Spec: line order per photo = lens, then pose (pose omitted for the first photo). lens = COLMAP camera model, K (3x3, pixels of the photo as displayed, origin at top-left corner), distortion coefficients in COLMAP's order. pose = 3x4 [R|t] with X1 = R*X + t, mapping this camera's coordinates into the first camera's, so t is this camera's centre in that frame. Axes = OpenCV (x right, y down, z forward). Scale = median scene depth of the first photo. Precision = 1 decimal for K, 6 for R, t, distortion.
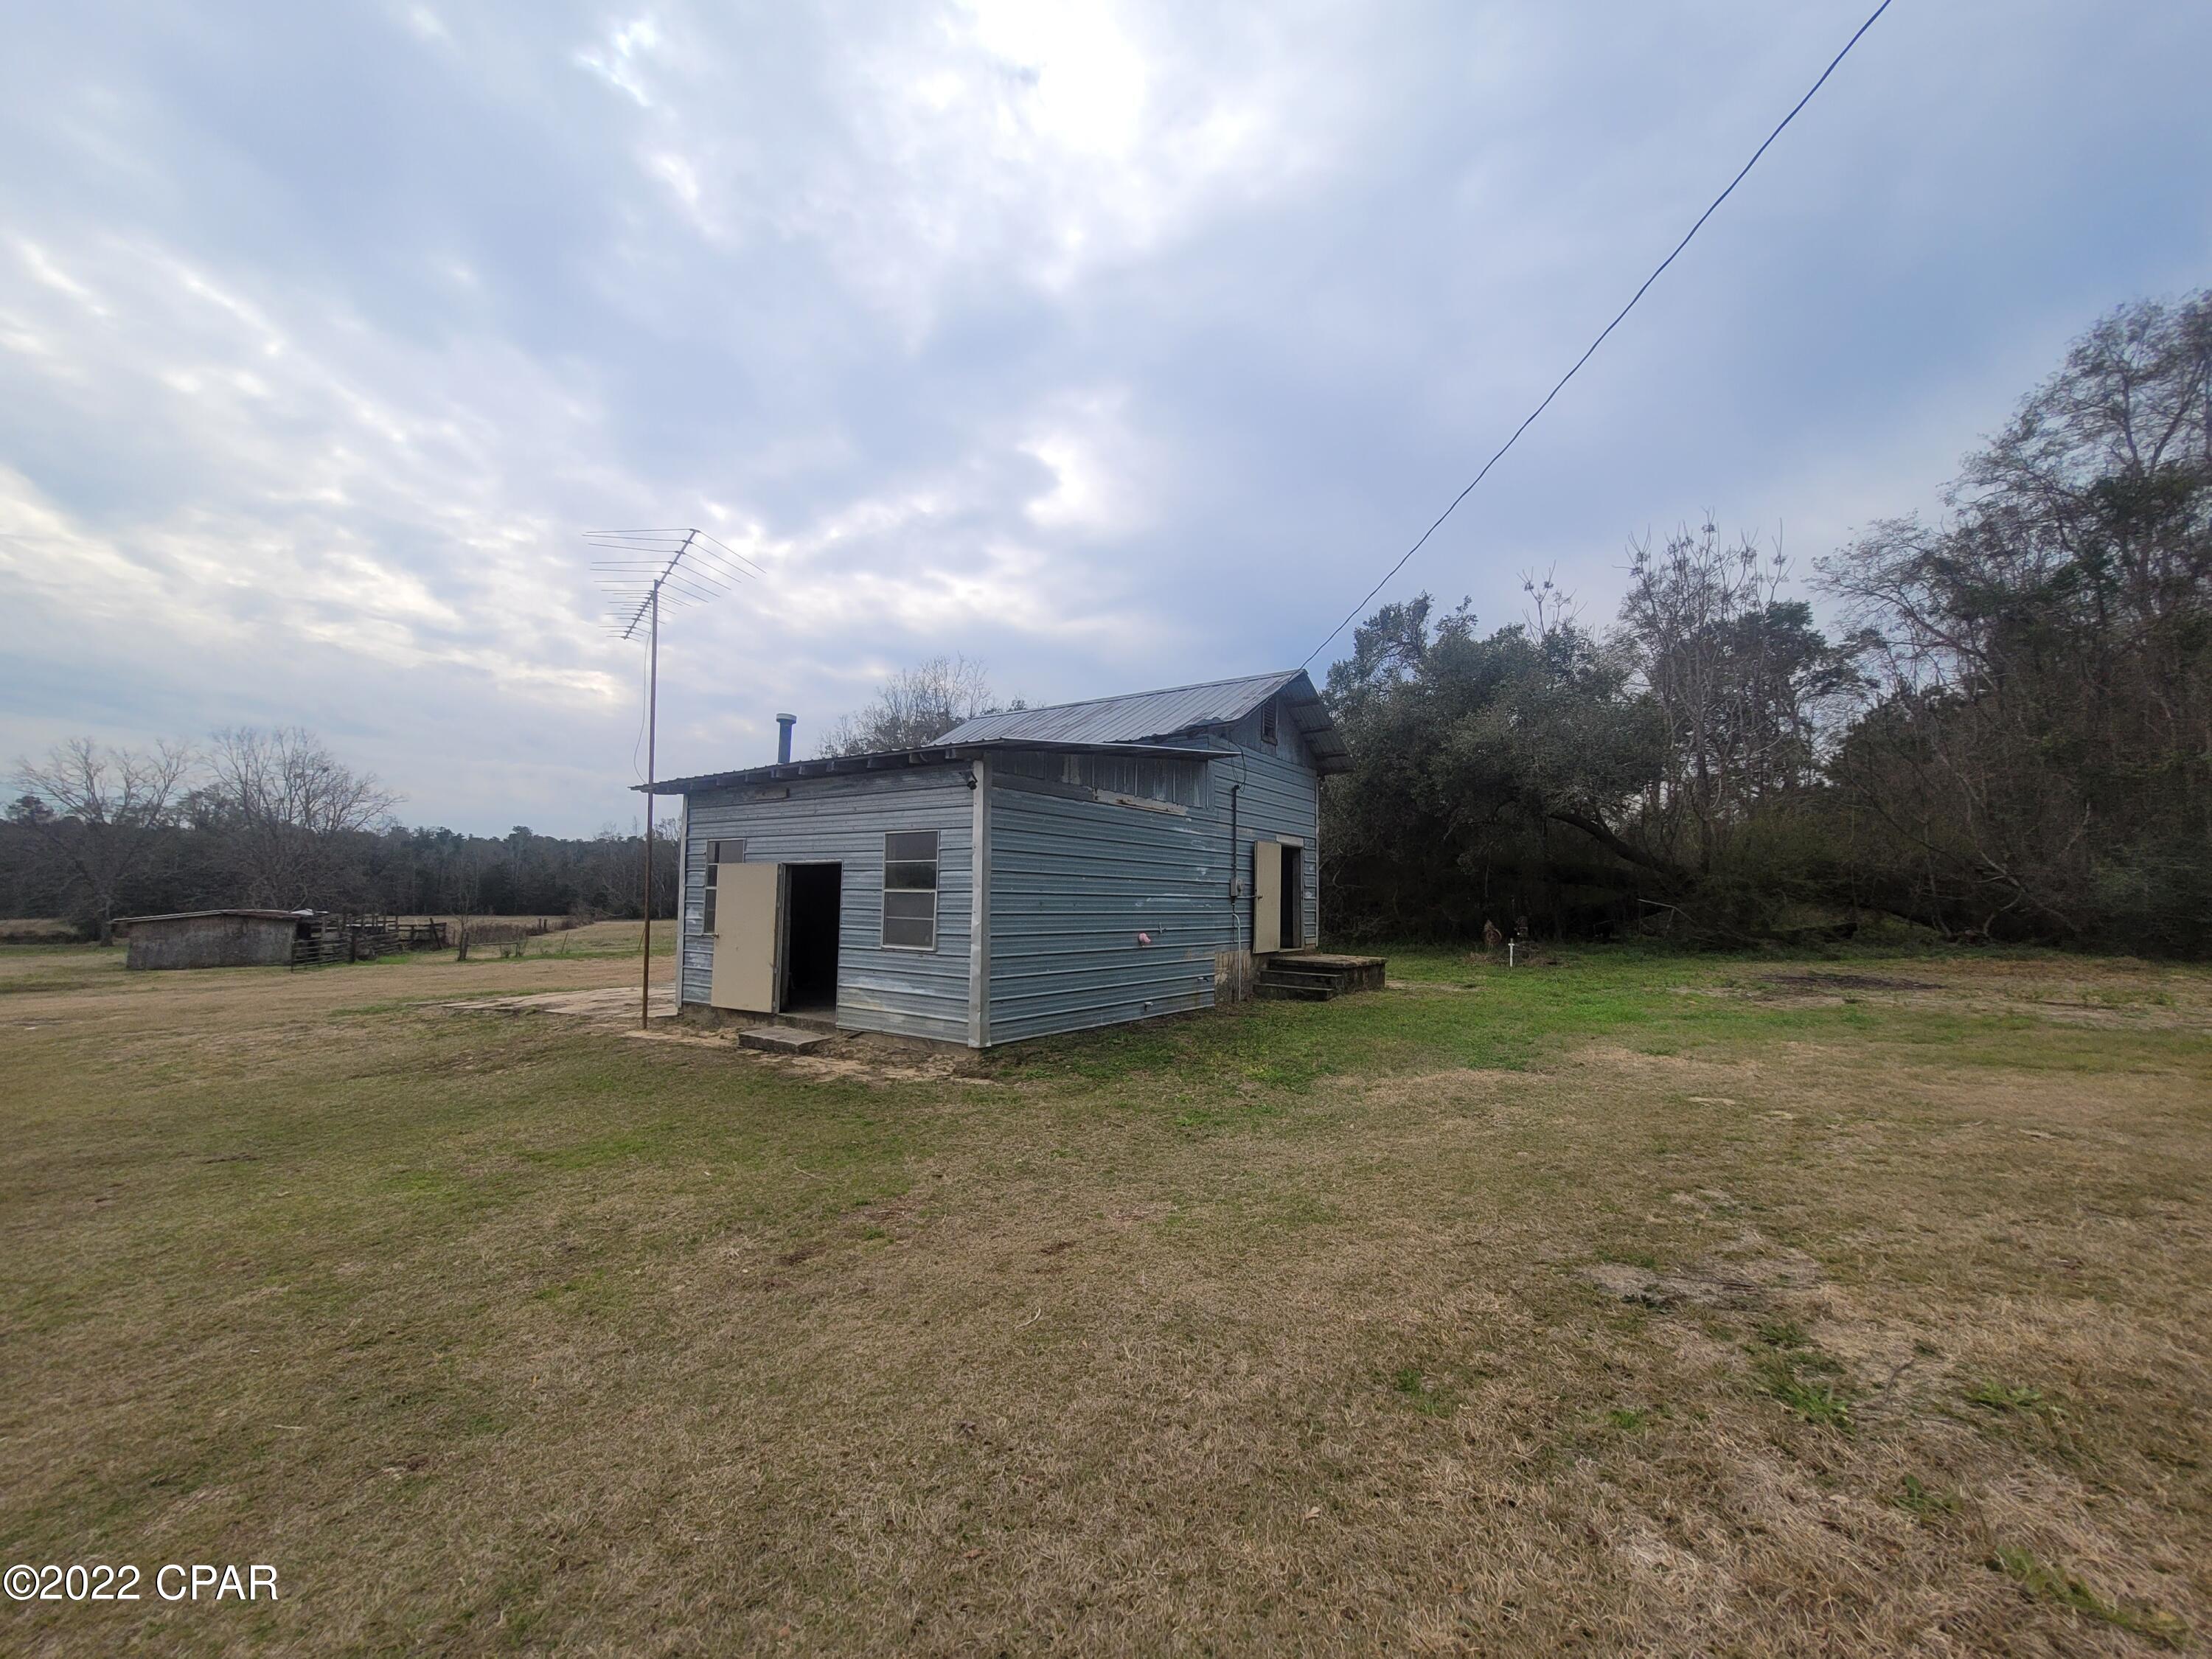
lens RADIAL K [[894.5, 0, 1115.2], [0, 894.5, 838.0], [0, 0, 1]] dist [0.008309, -0.000002]
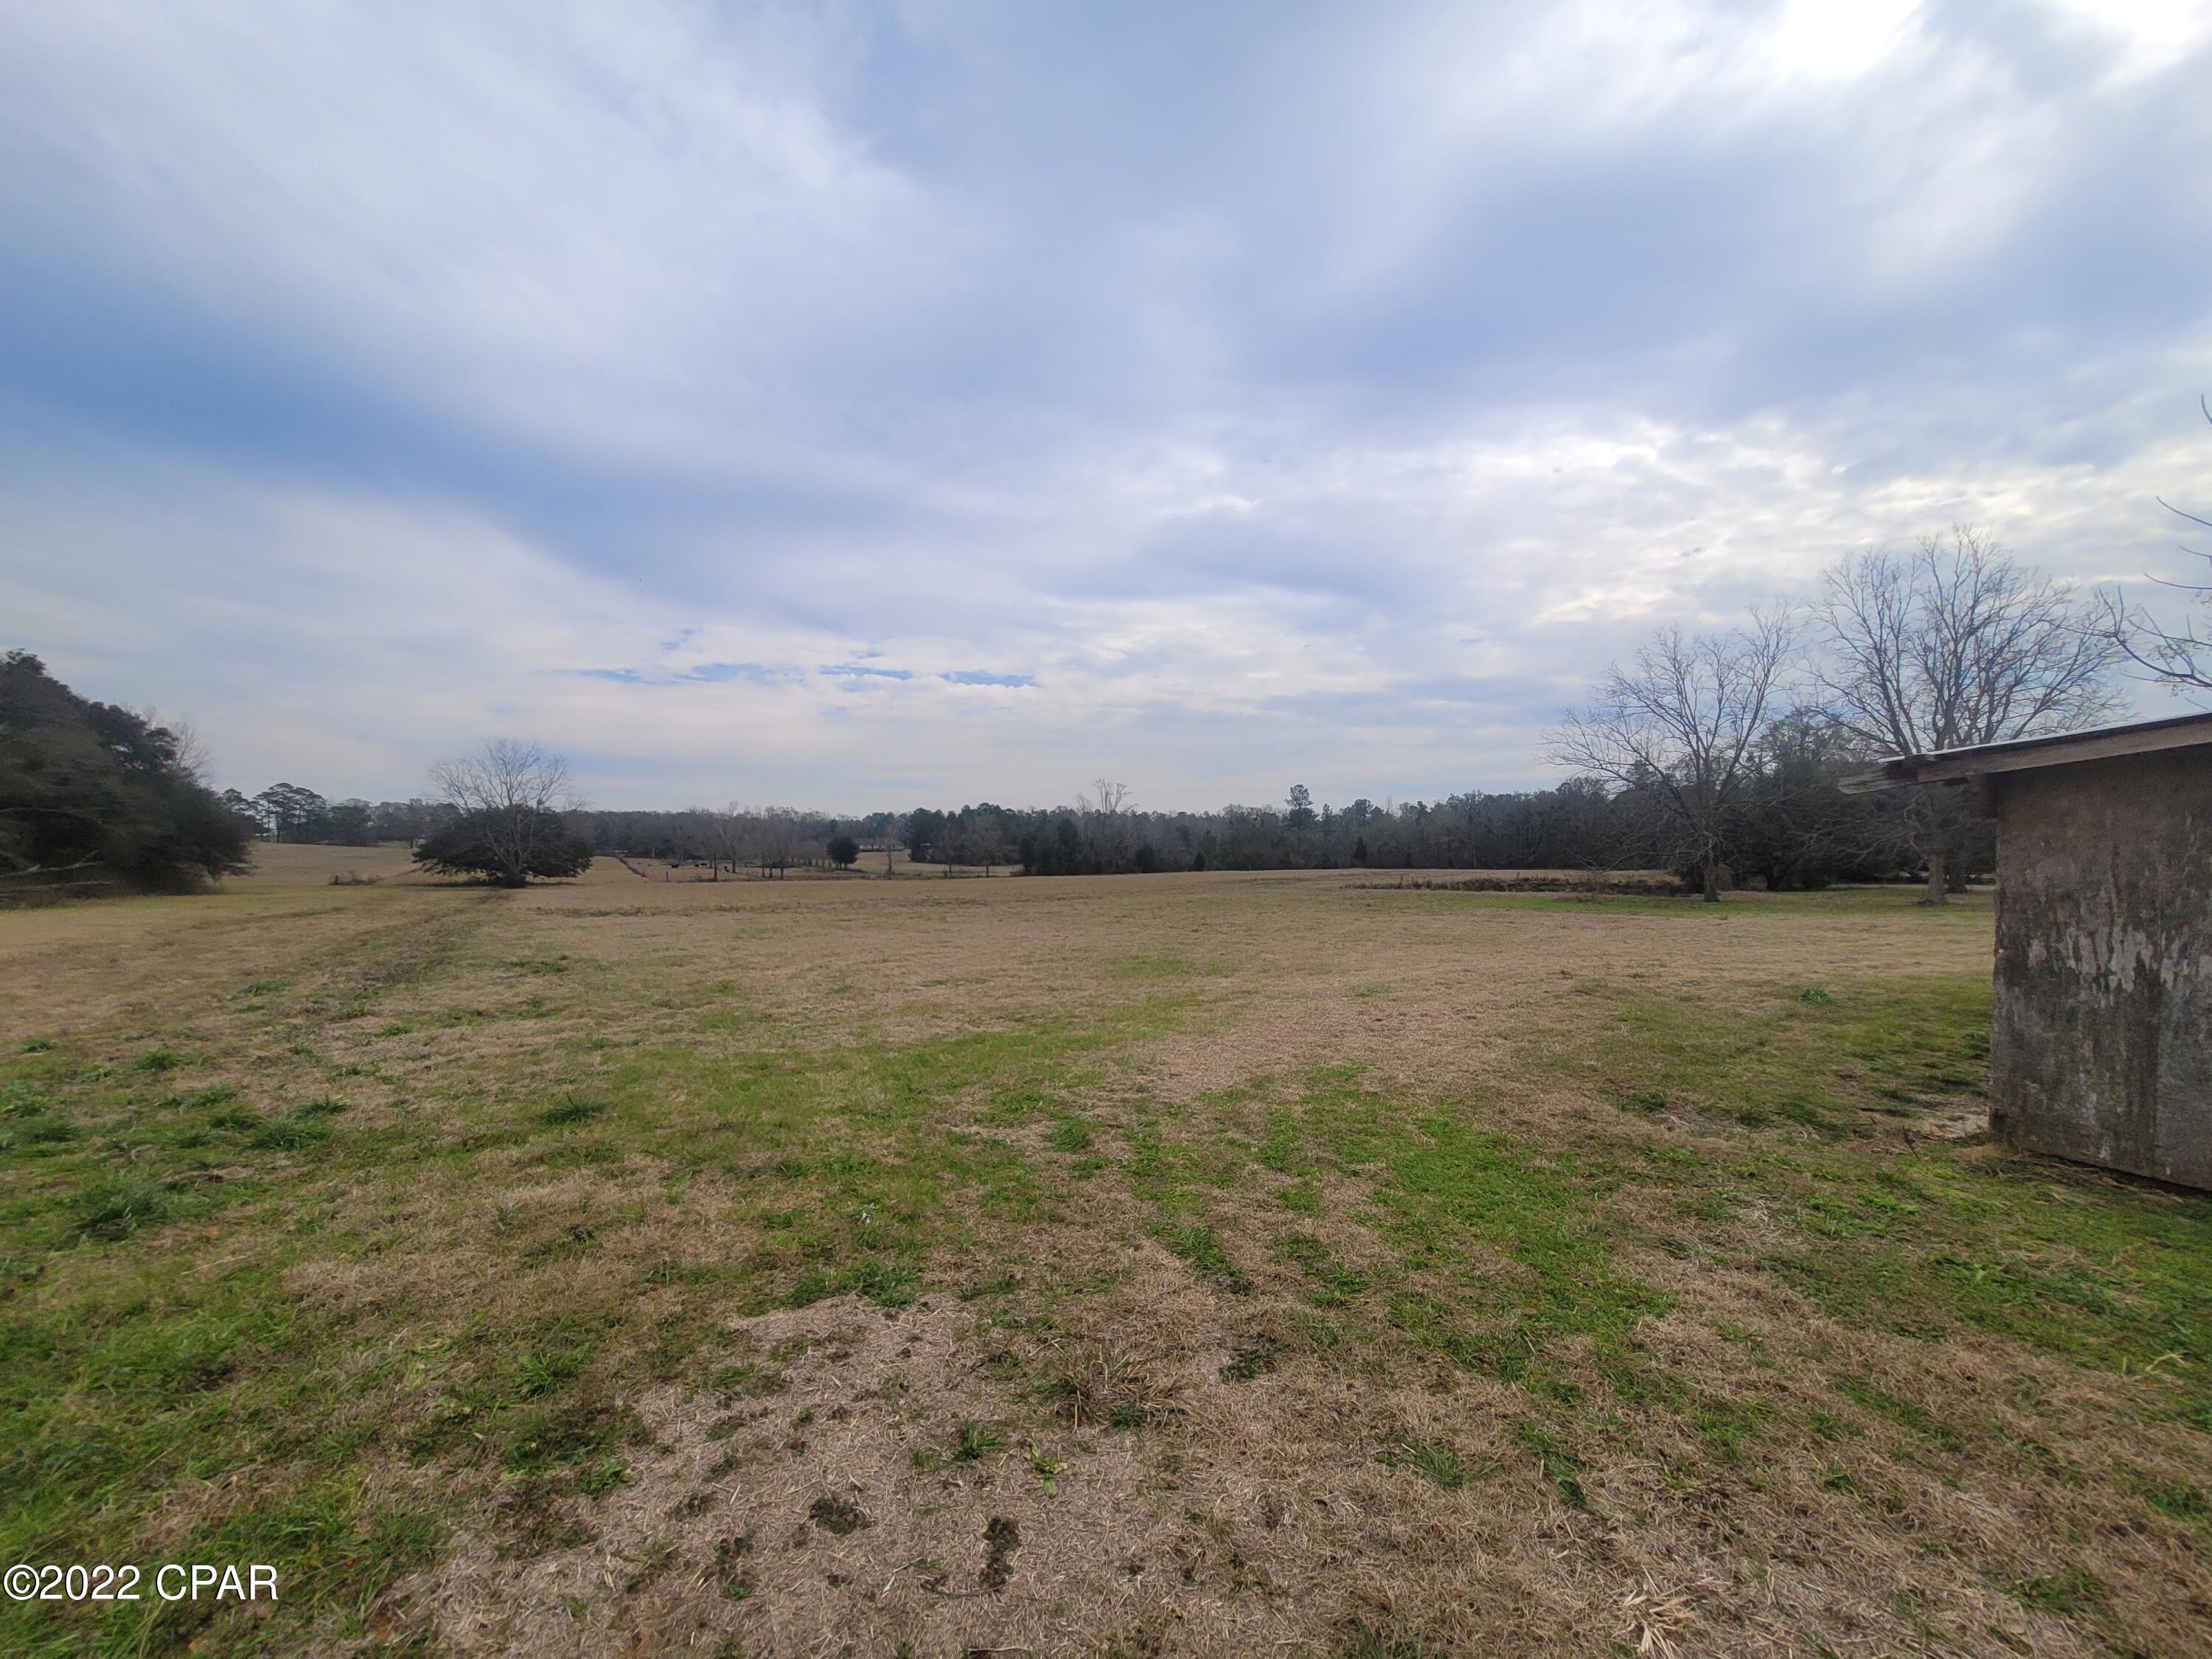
lens RADIAL K [[894.5, 0, 1079.8], [0, 894.5, 861.7], [0, 0, 1]] dist [0.008309, -0.000002]
pose [[0.133028, -0.000880, -0.991112, -0.278403], [0.073357, 0.997266, 0.008961, 0.025664], [0.988394, -0.073897, 0.132729, 0.239470]]
